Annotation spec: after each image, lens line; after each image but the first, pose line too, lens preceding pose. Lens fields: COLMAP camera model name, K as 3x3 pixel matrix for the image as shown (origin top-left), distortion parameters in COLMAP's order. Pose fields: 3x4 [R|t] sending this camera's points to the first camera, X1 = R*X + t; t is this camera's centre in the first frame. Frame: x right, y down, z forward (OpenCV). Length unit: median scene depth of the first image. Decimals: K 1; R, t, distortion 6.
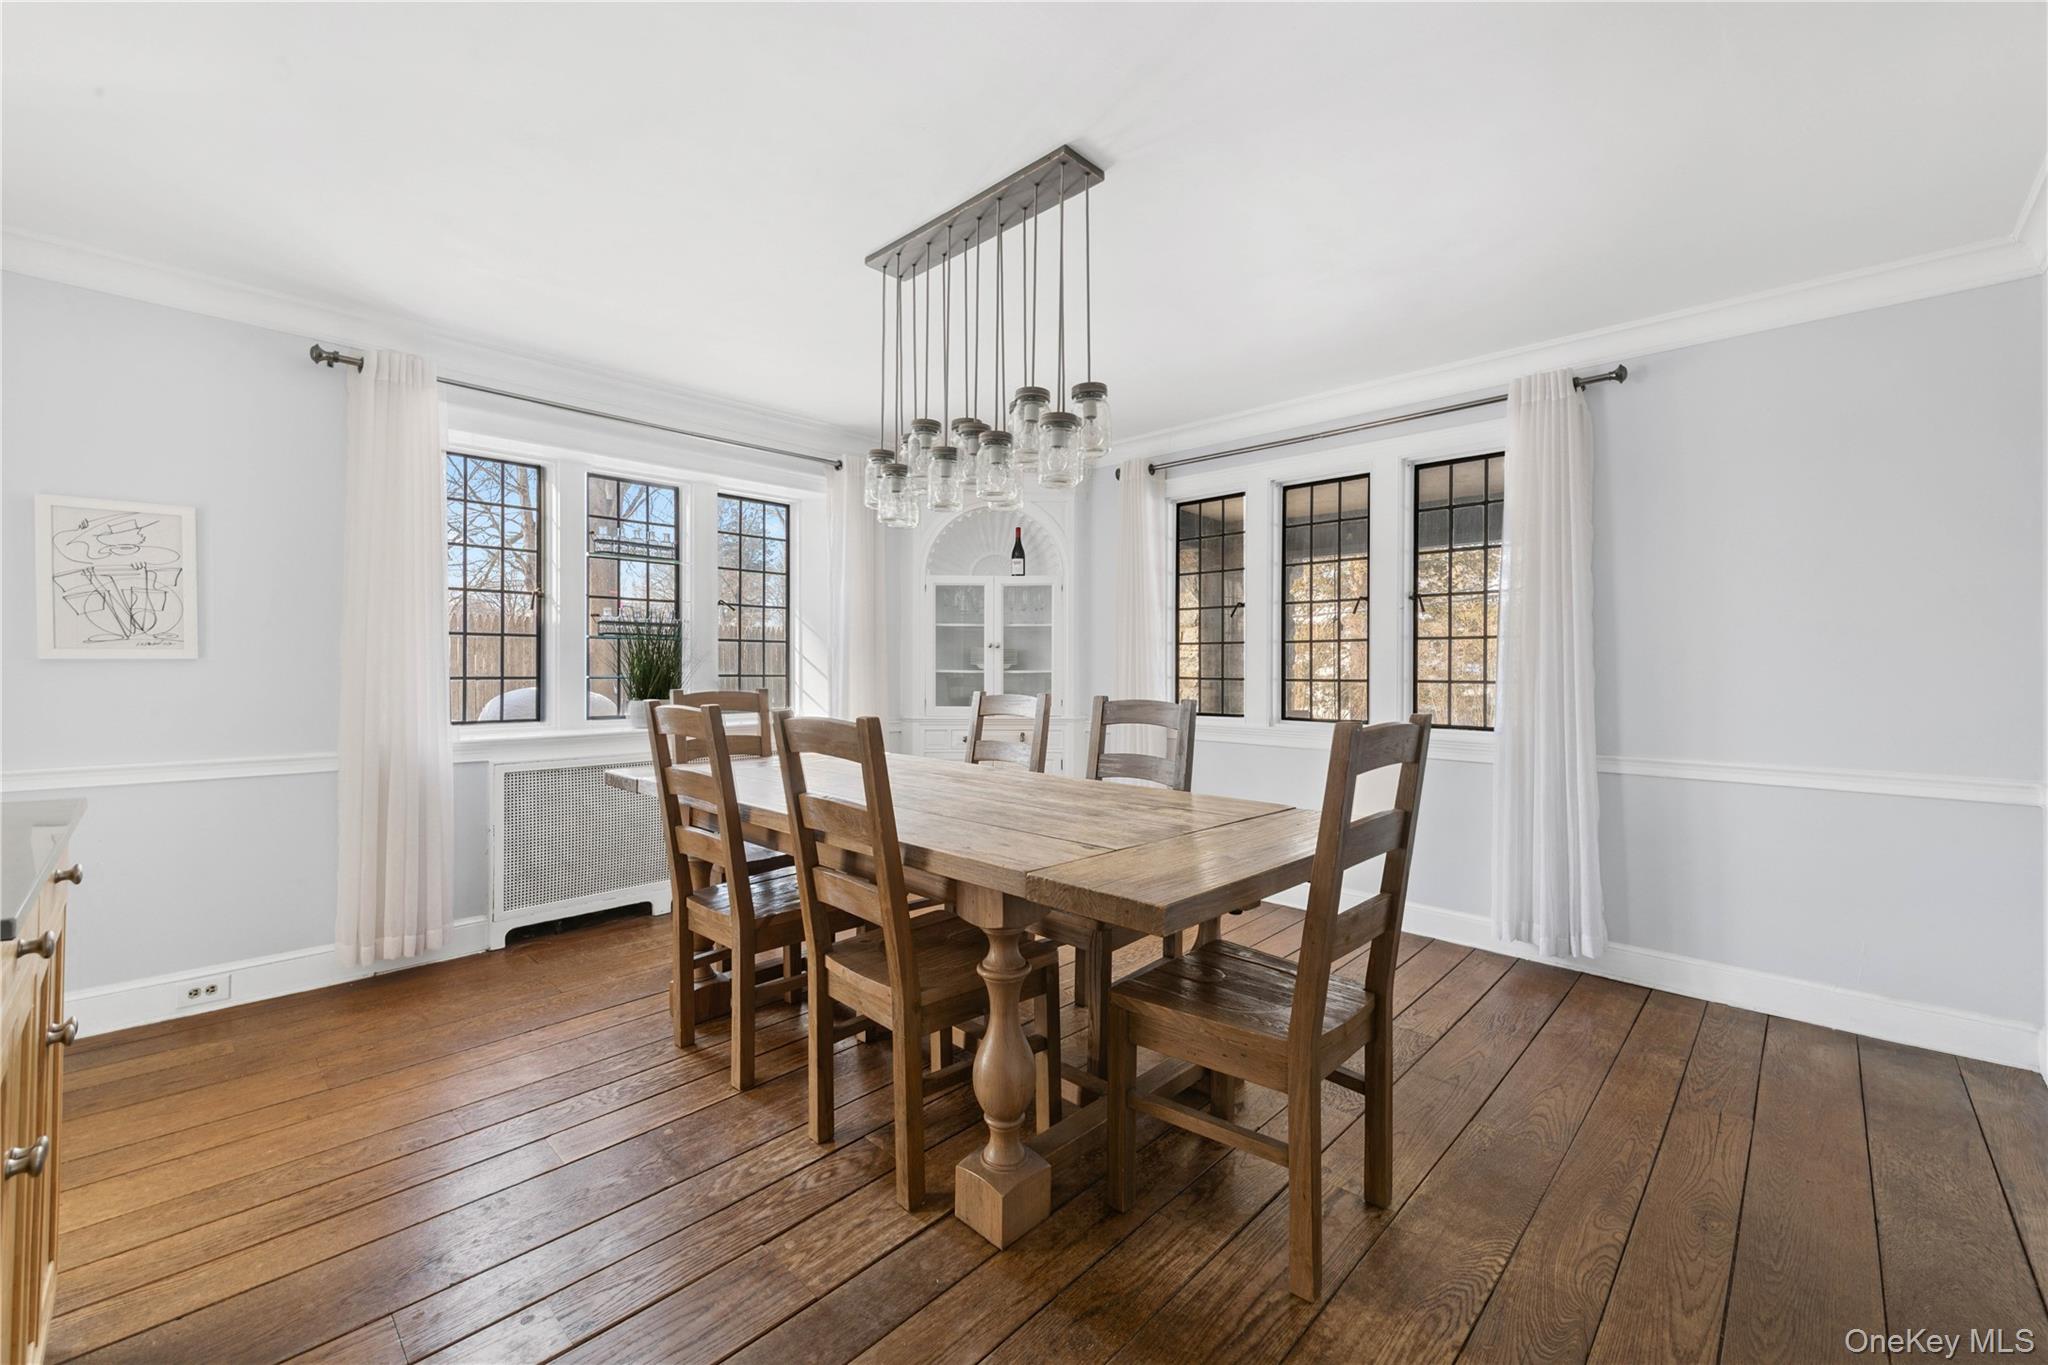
lens RADIAL K [[808.6, 0, 1044.8], [0, 808.6, 665.2], [0, 0, 1]] dist [0.010095, -0.000724]
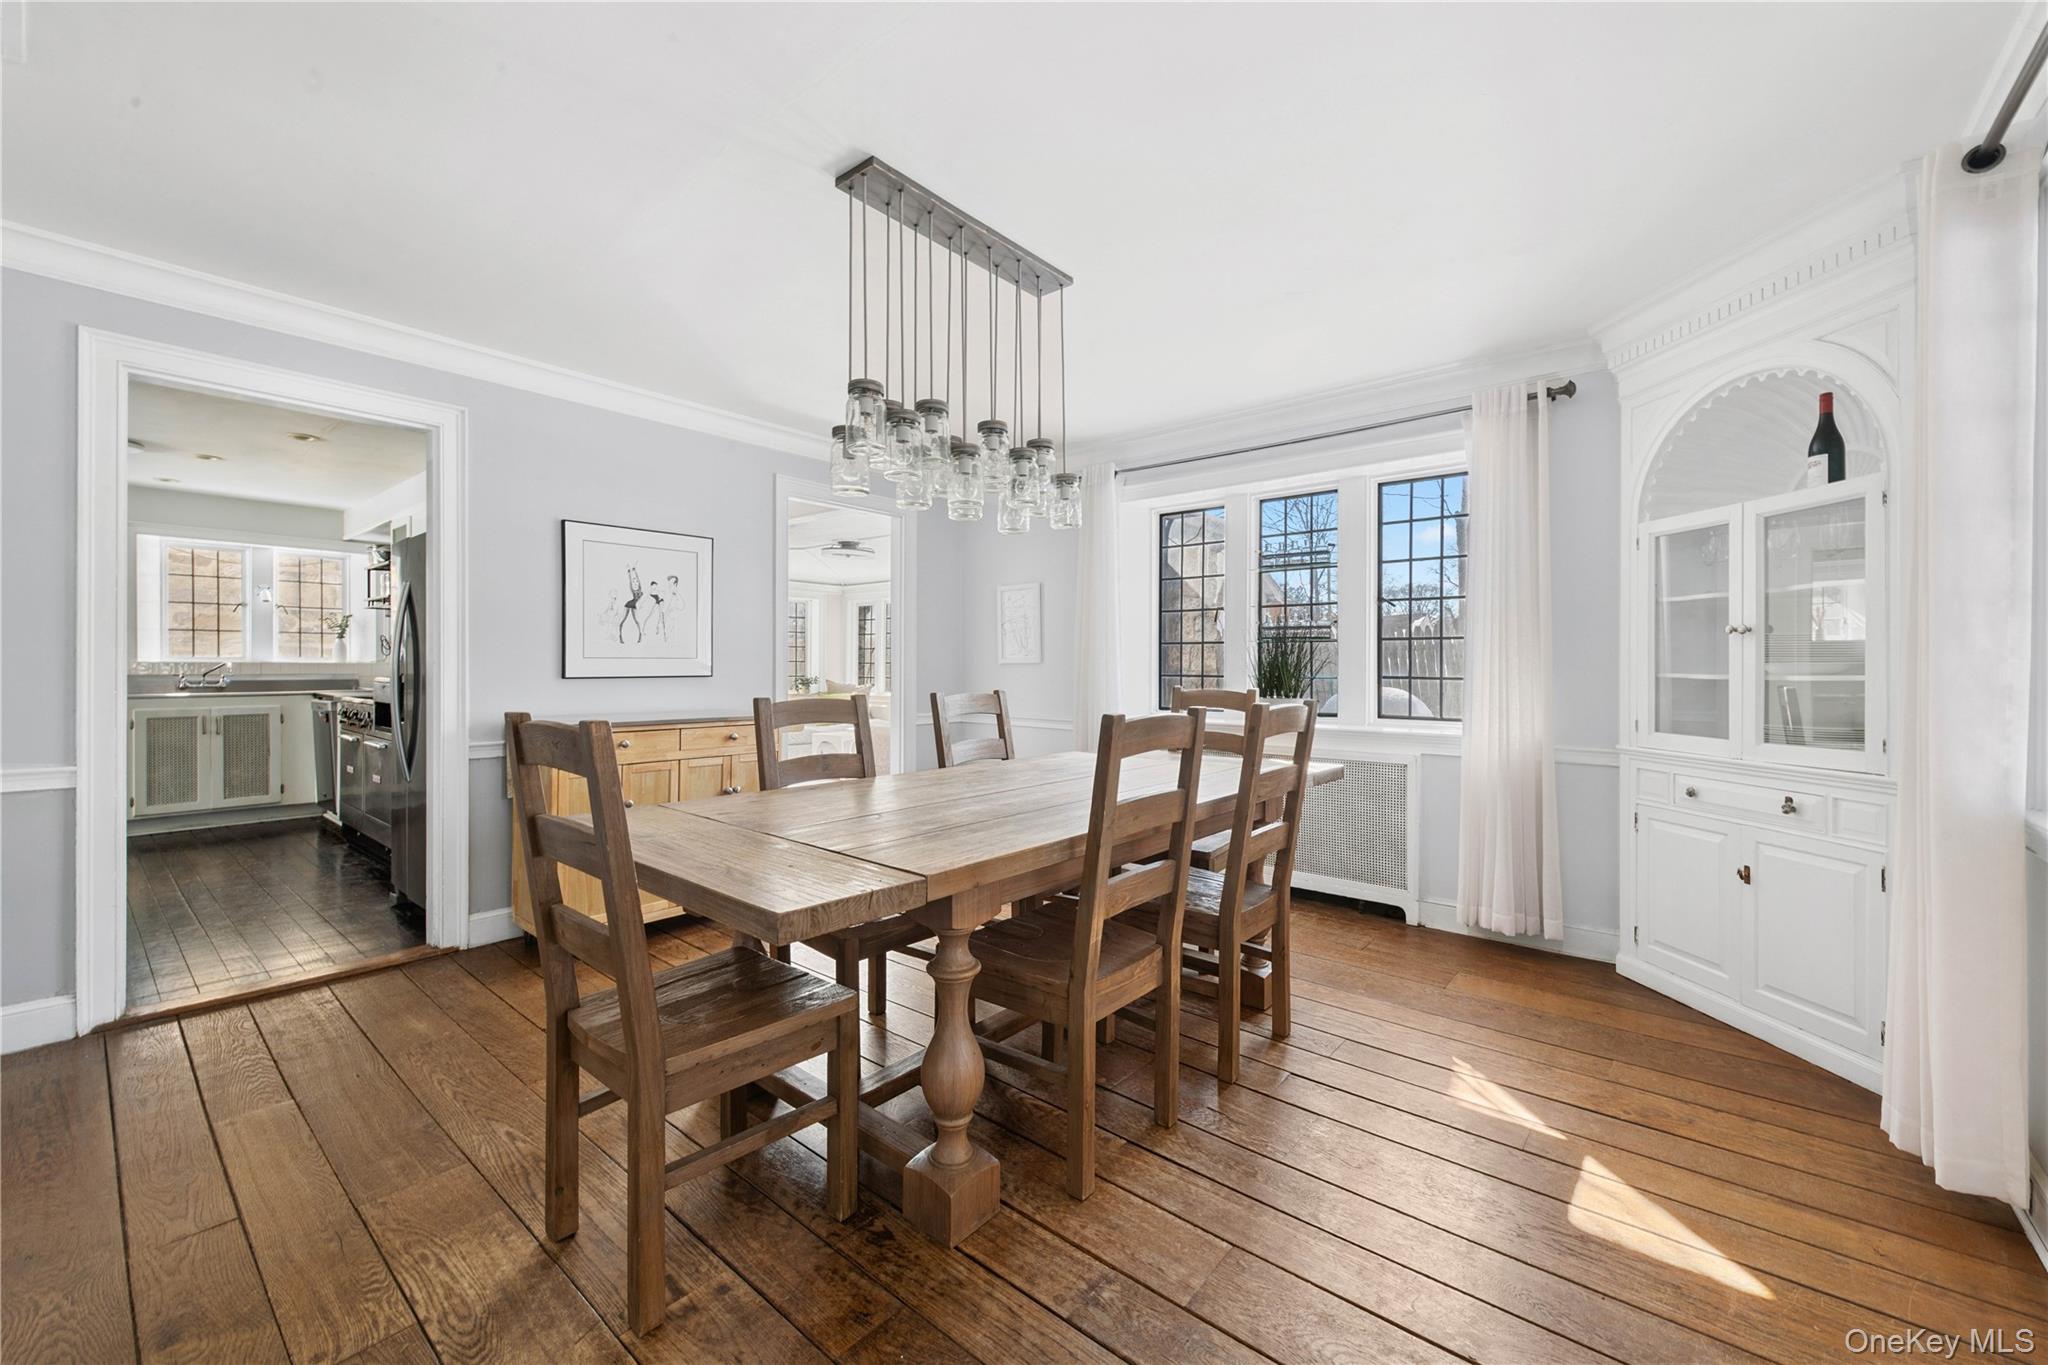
lens RADIAL K [[808.6, 0, 1038.6], [0, 808.6, 671.8], [0, 0, 1]] dist [0.010095, -0.000724]
pose [[0.064261, 0.006072, -0.997915, 0.558490], [0.002436, 0.999978, 0.006242, -0.000830], [0.997930, -0.002832, 0.064245, 0.601373]]
